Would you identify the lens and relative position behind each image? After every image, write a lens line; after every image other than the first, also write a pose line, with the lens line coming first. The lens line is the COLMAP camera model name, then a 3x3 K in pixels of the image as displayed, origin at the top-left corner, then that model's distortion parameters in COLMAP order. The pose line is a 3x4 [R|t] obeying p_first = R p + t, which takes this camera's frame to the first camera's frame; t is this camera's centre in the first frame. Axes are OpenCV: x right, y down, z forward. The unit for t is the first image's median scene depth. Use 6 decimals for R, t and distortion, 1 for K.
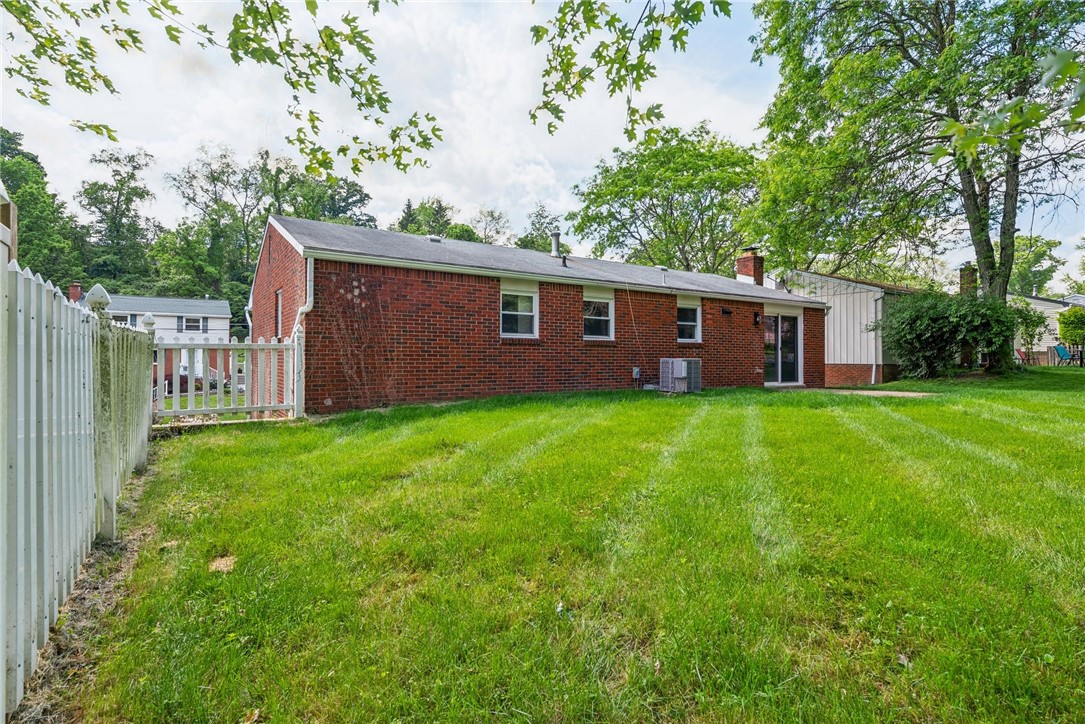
lens RADIAL K [[552.8, 0, 547.0], [0, 552.8, 362.0], [0, 0, 1]] dist [0.011904, 0.000746]
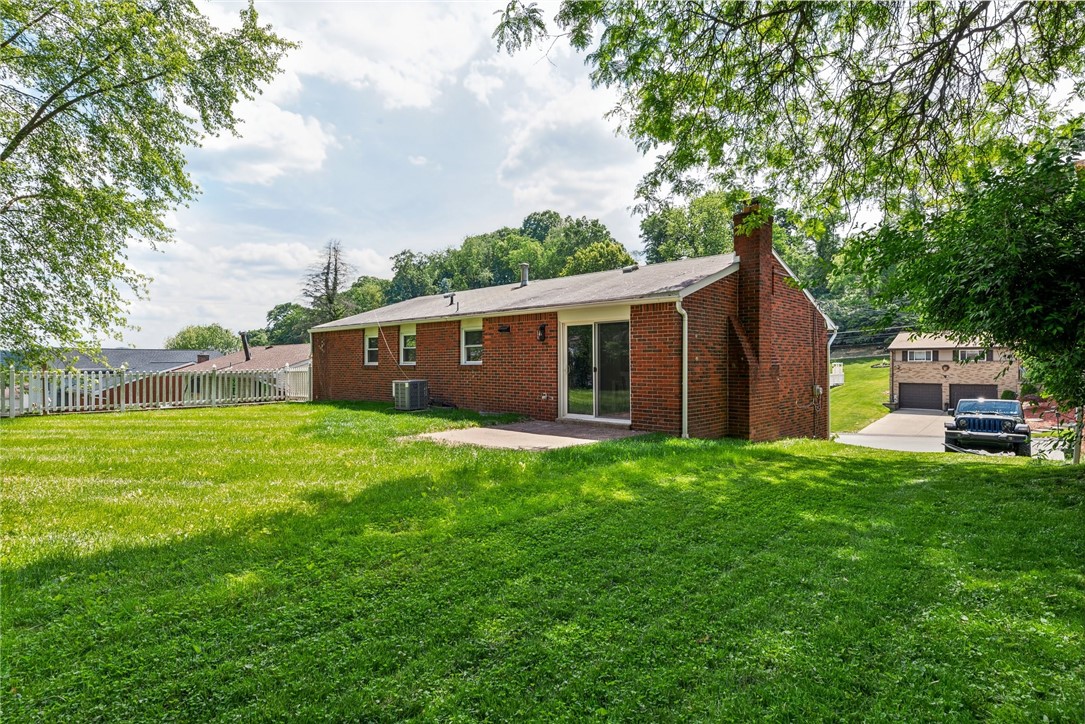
lens RADIAL K [[575.9, 0, 542.8], [0, 575.9, 364.8], [0, 0, 1]] dist [0.001080, 0.000016]
pose [[0.218937, -0.004865, -0.975727, 1.095294], [-0.001556, 0.999985, -0.005335, -0.024909], [0.975738, 0.002687, 0.218926, 0.747061]]
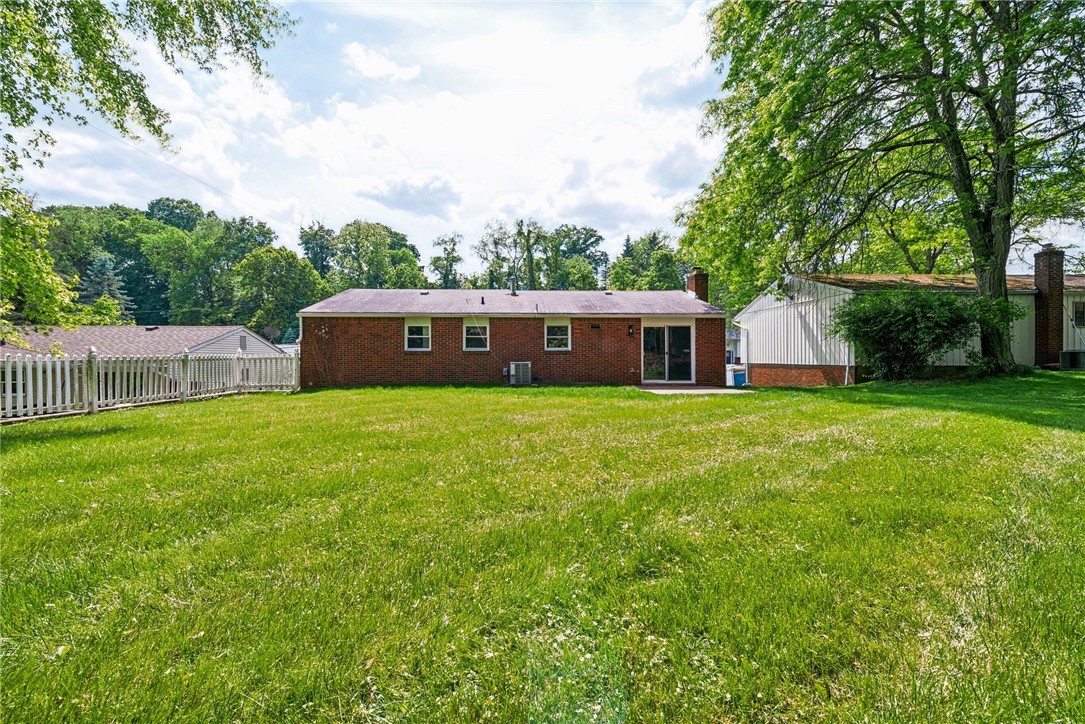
lens RADIAL K [[444.0, 0, 539.9], [0, 444.0, 360.8], [0, 0, 1]] dist [0.004948, 0.000257]
pose [[0.849678, -0.000852, -0.527301, 0.682762], [0.002394, 0.999995, 0.002242, -0.009415], [0.527296, -0.003167, 0.849676, 0.007727]]
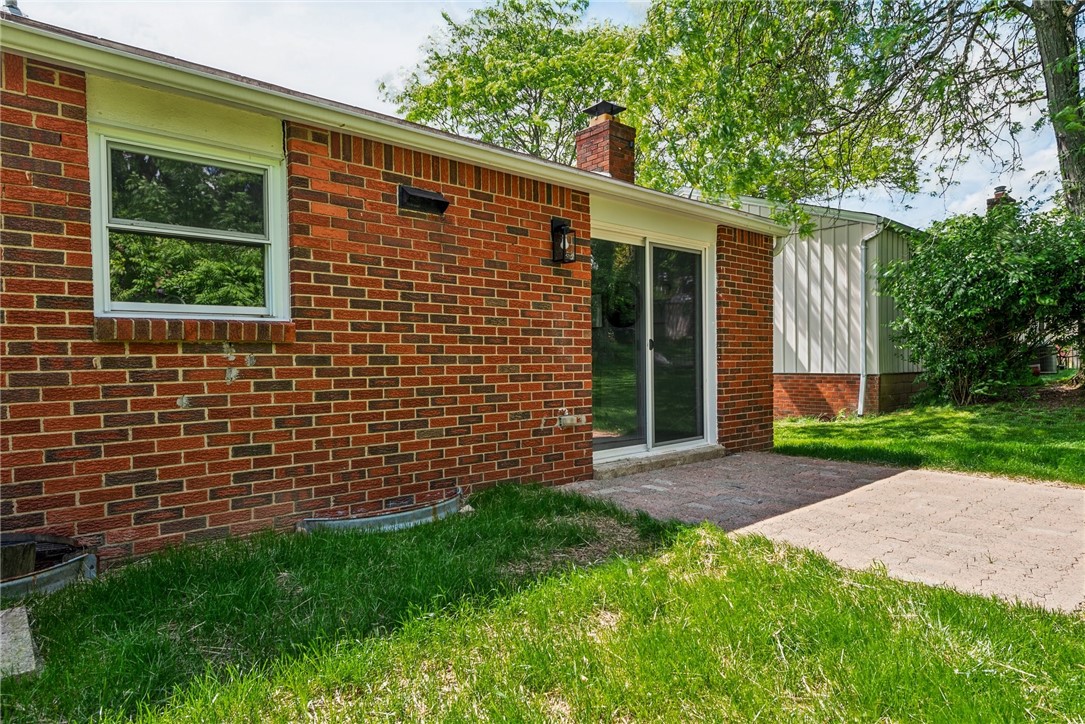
lens RADIAL K [[632.2, 0, 539.9], [0, 632.2, 361.1], [0, 0, 1]] dist [0.021241, -0.000226]
pose [[0.990966, -0.005851, 0.133986, 0.296334], [0.004679, 0.999948, 0.009062, -0.017049], [-0.134032, -0.008353, 0.990942, 0.614520]]
